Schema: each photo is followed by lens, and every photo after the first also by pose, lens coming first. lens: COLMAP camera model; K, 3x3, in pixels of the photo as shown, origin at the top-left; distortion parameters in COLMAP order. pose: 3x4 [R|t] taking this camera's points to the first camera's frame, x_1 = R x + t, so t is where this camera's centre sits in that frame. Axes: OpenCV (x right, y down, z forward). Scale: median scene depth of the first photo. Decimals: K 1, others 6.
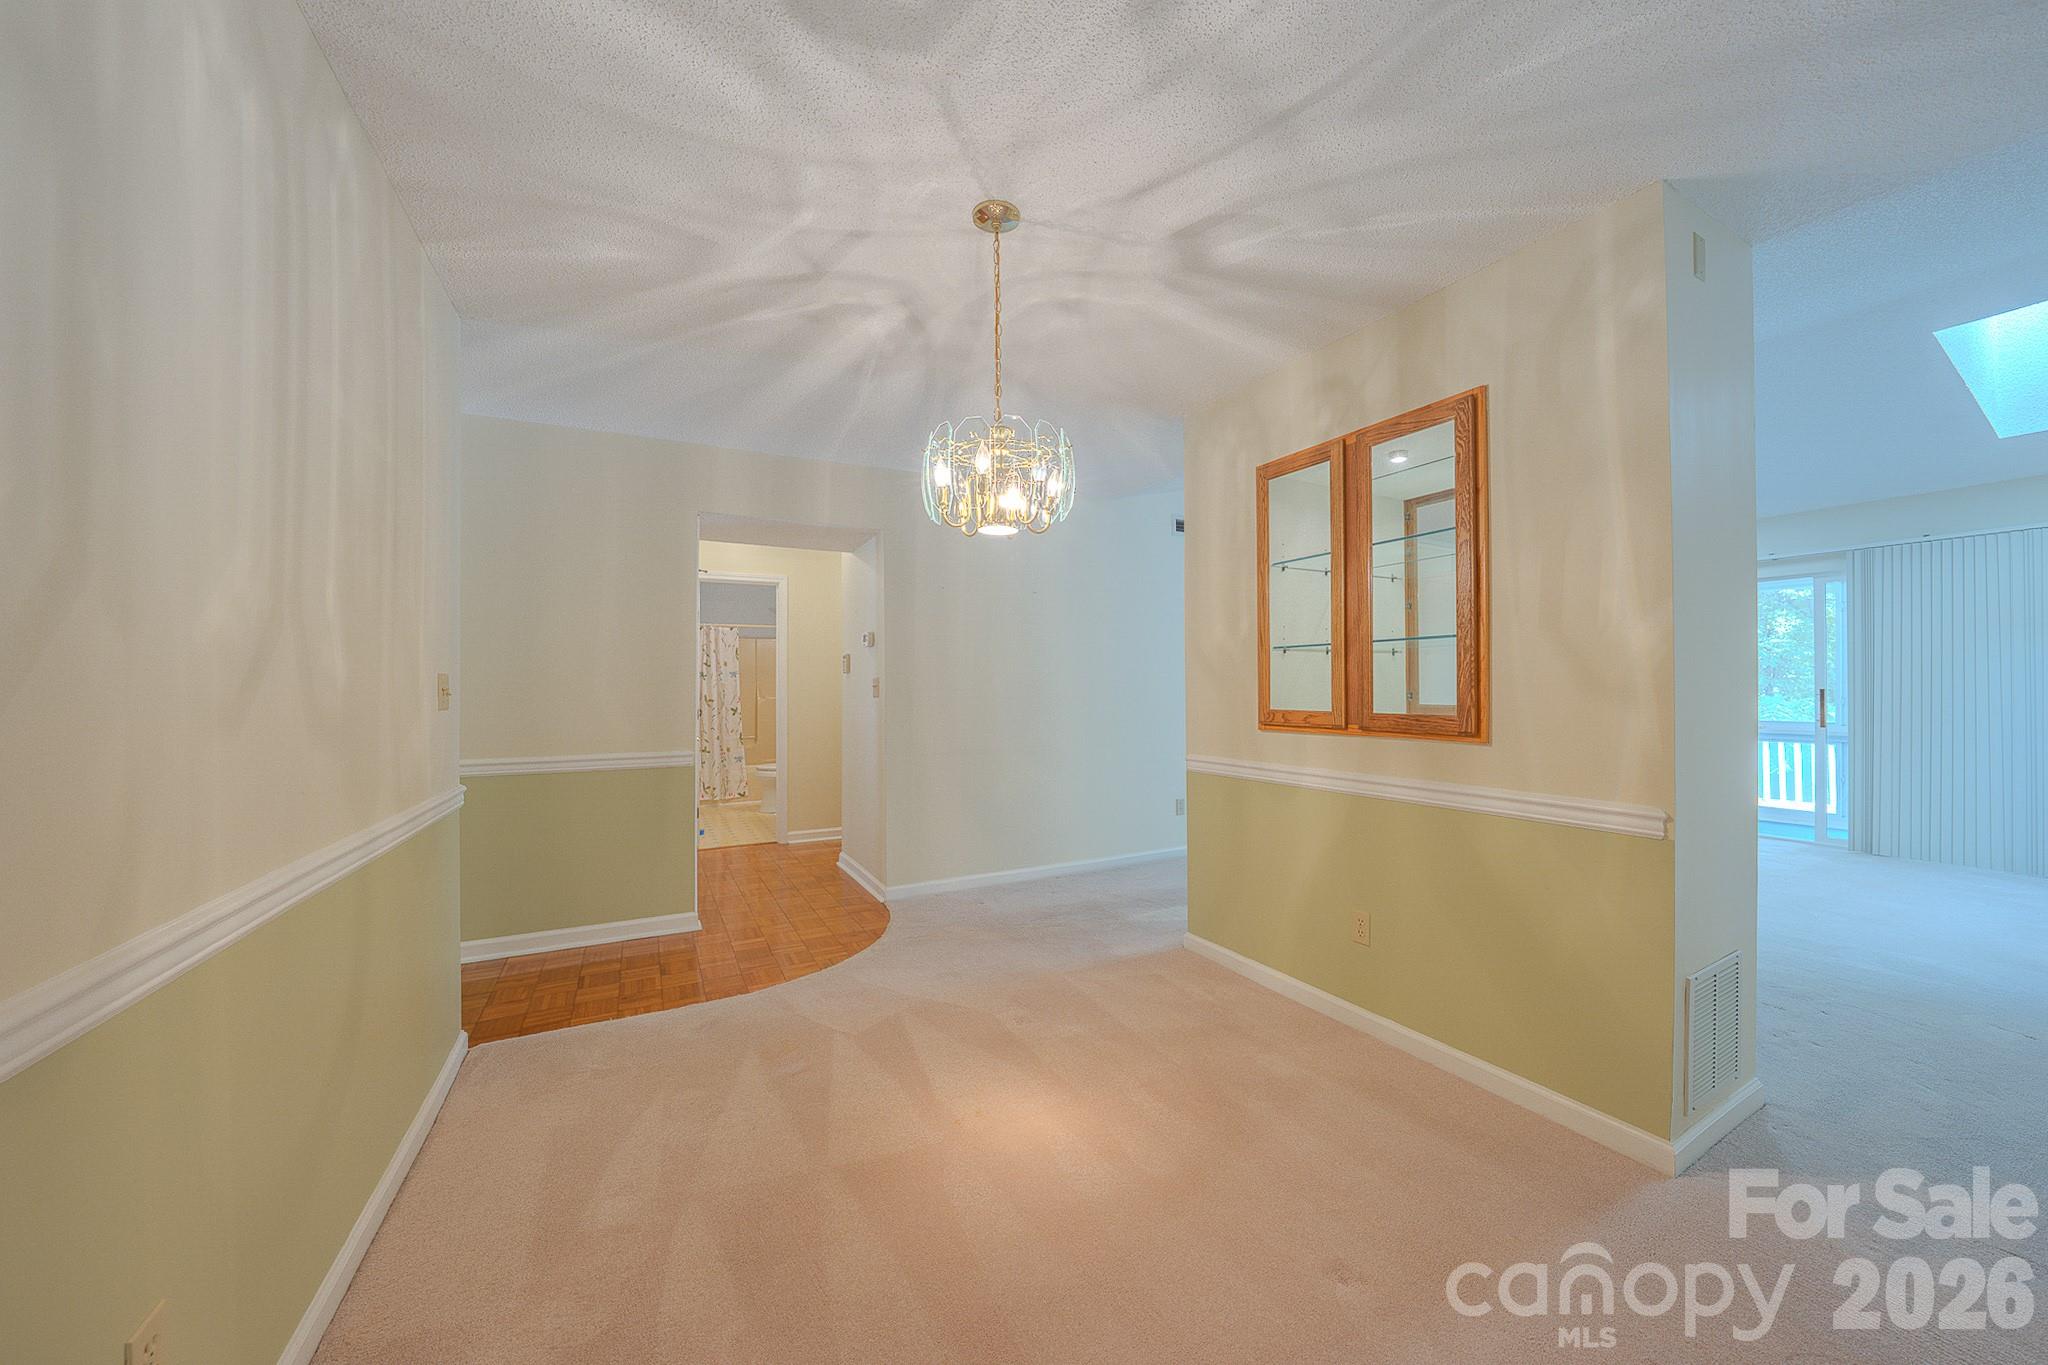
lens RADIAL K [[709.2, 0, 1019.1], [0, 709.2, 678.3], [0, 0, 1]] dist [-0.023647, 0.004409]
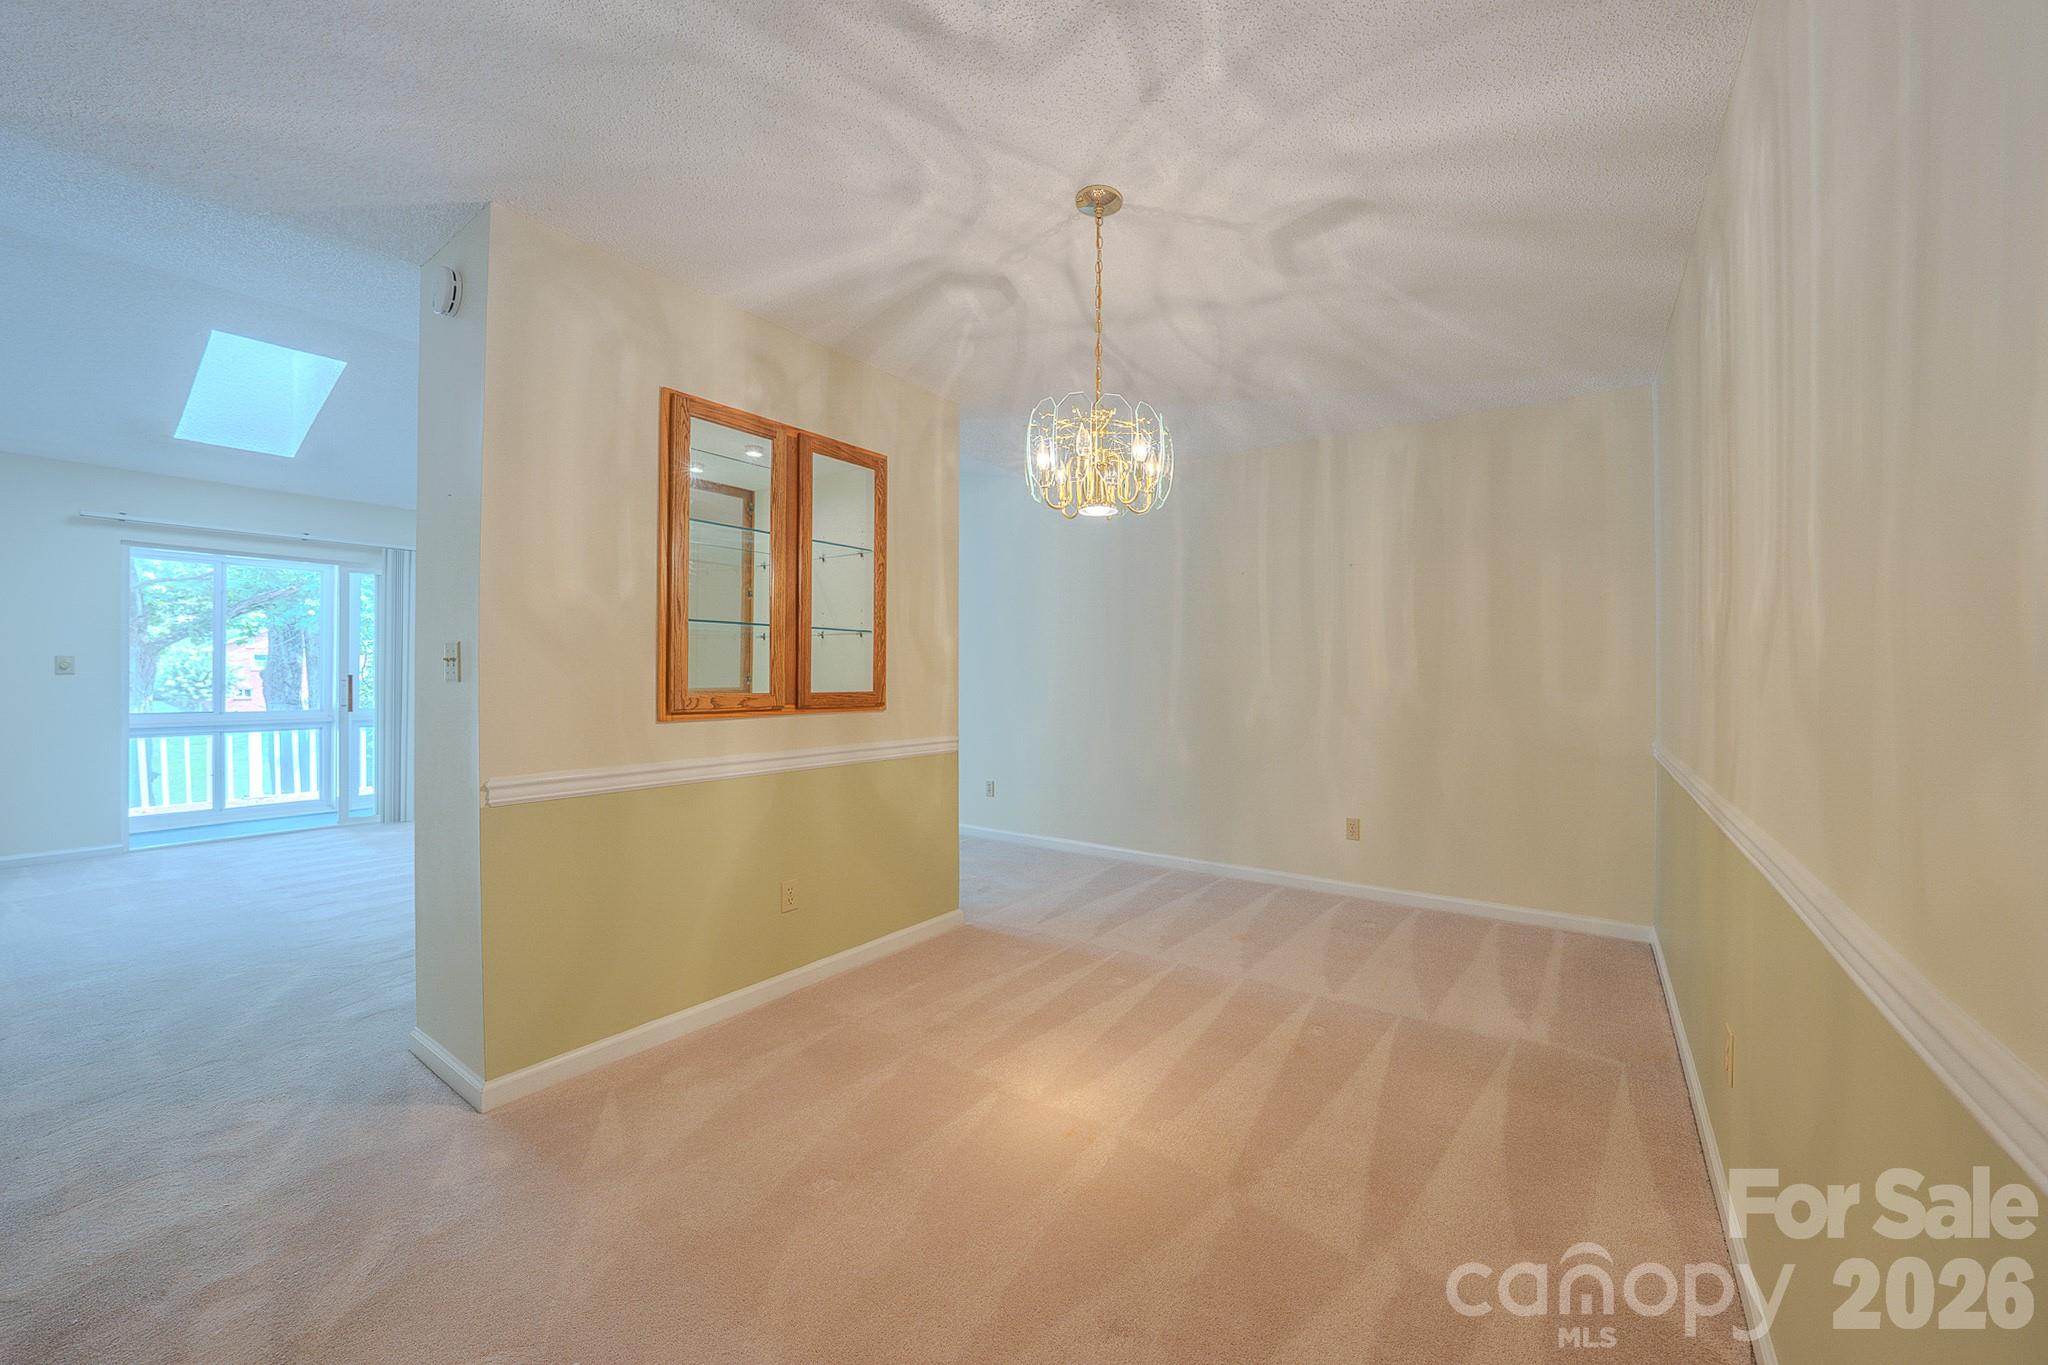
lens RADIAL K [[735.8, 0, 1124.3], [0, 735.8, 669.7], [0, 0, 1]] dist [-0.024277, 0.000092]
pose [[-0.502071, 0.009811, 0.864771, -0.703976], [-0.011553, 0.999770, -0.018049, 0.027004], [-0.864749, -0.019053, -0.501842, 1.095693]]
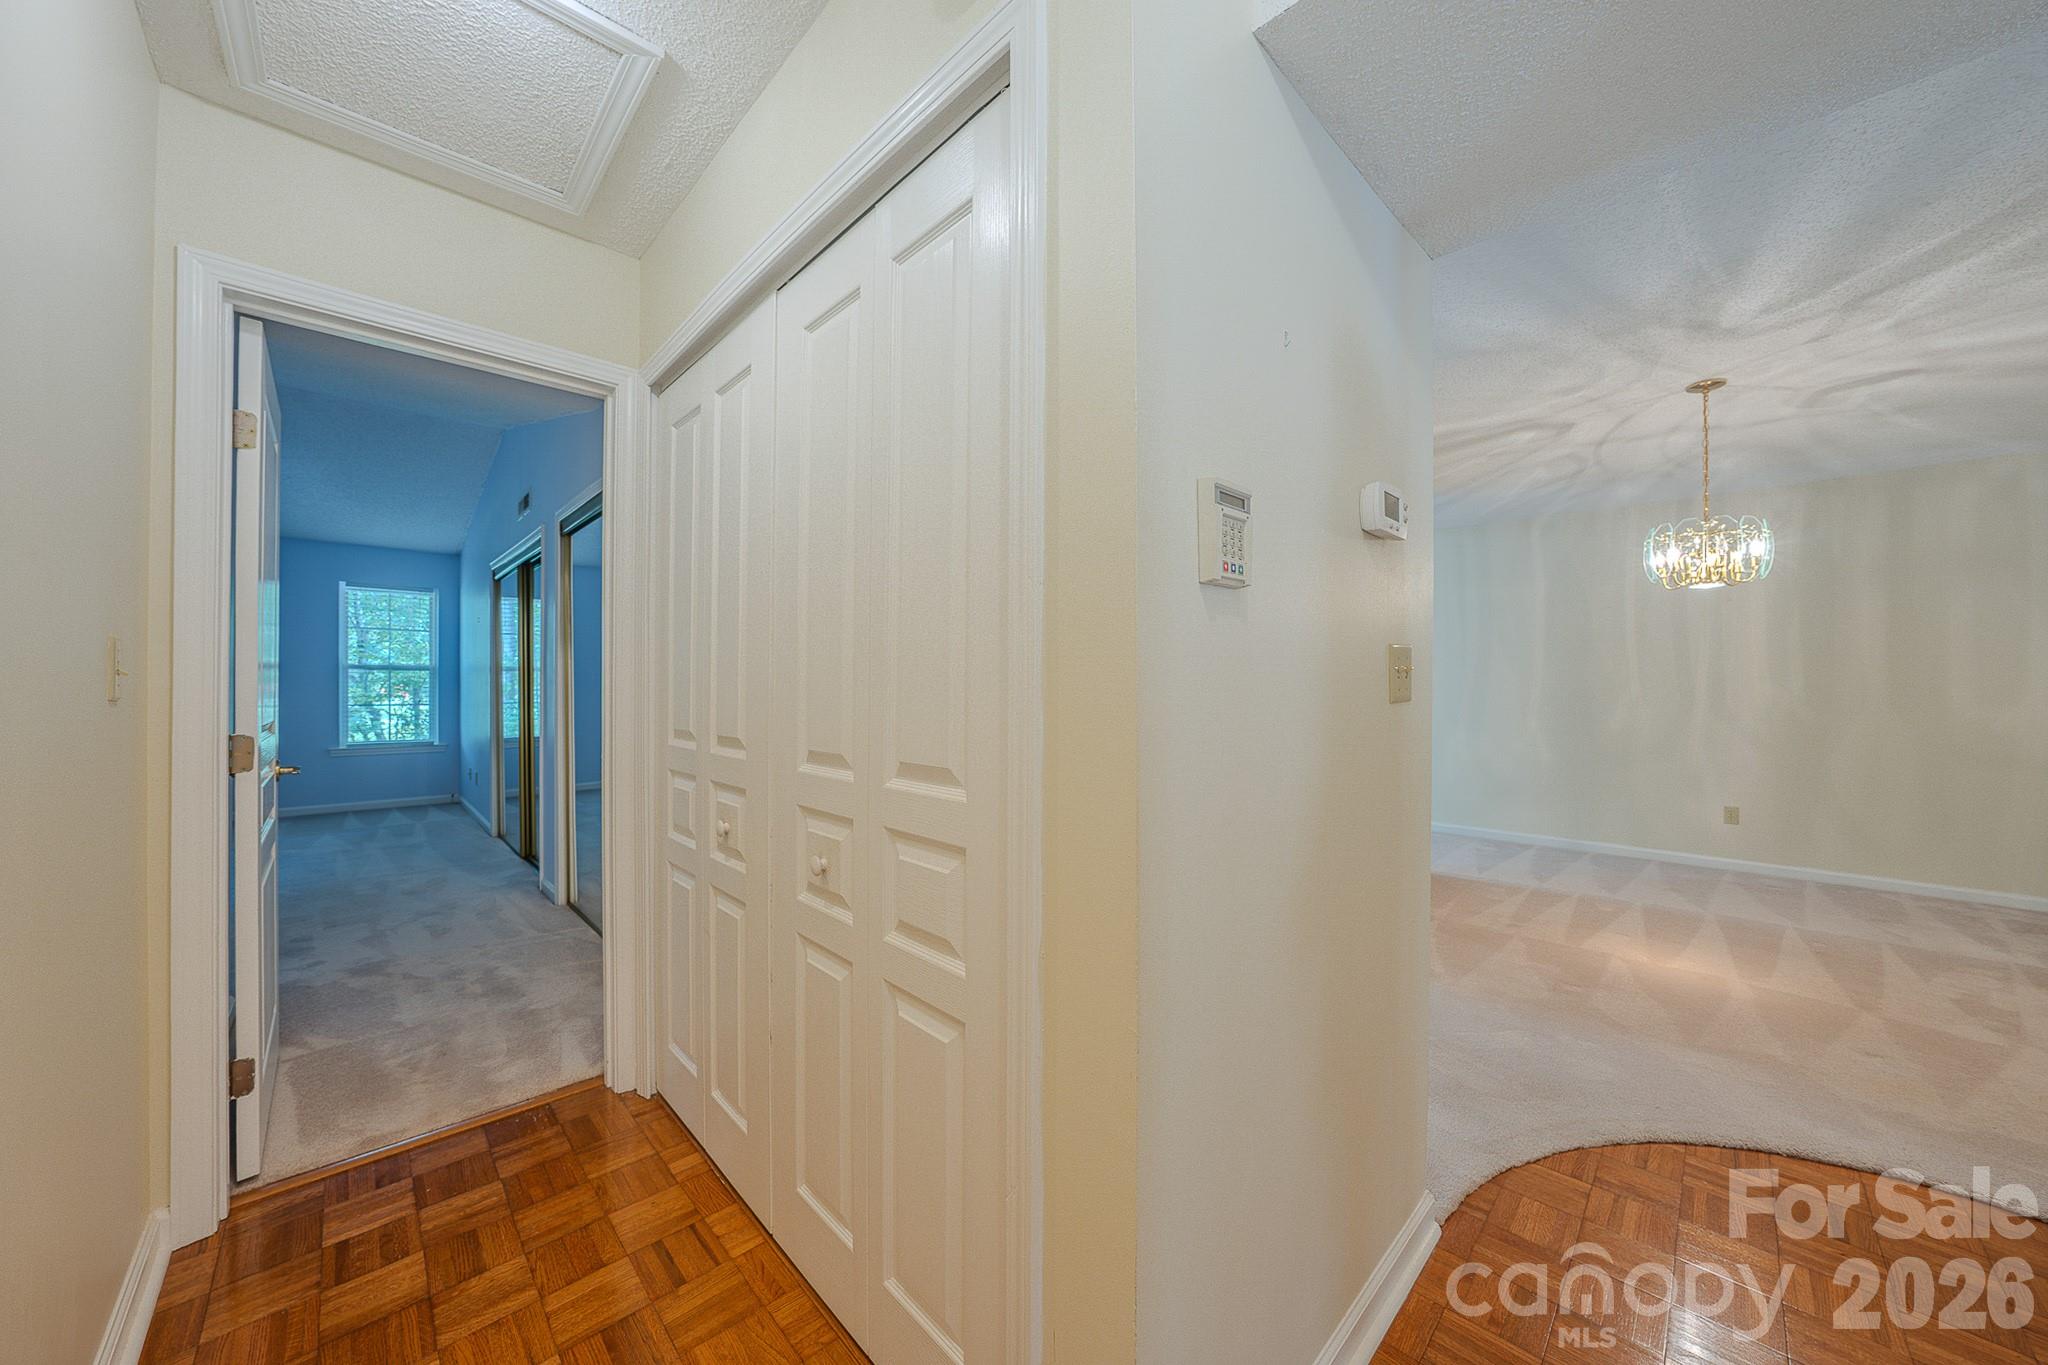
lens RADIAL K [[700.5, 0, 1029.0], [0, 700.5, 681.5], [0, 0, 1]] dist [-0.028113, 0.006005]
pose [[-0.284834, 0.008618, 0.958538, -0.783505], [-0.016230, 0.999773, -0.013811, 0.037148], [-0.958440, -0.019491, -0.284629, 2.123605]]
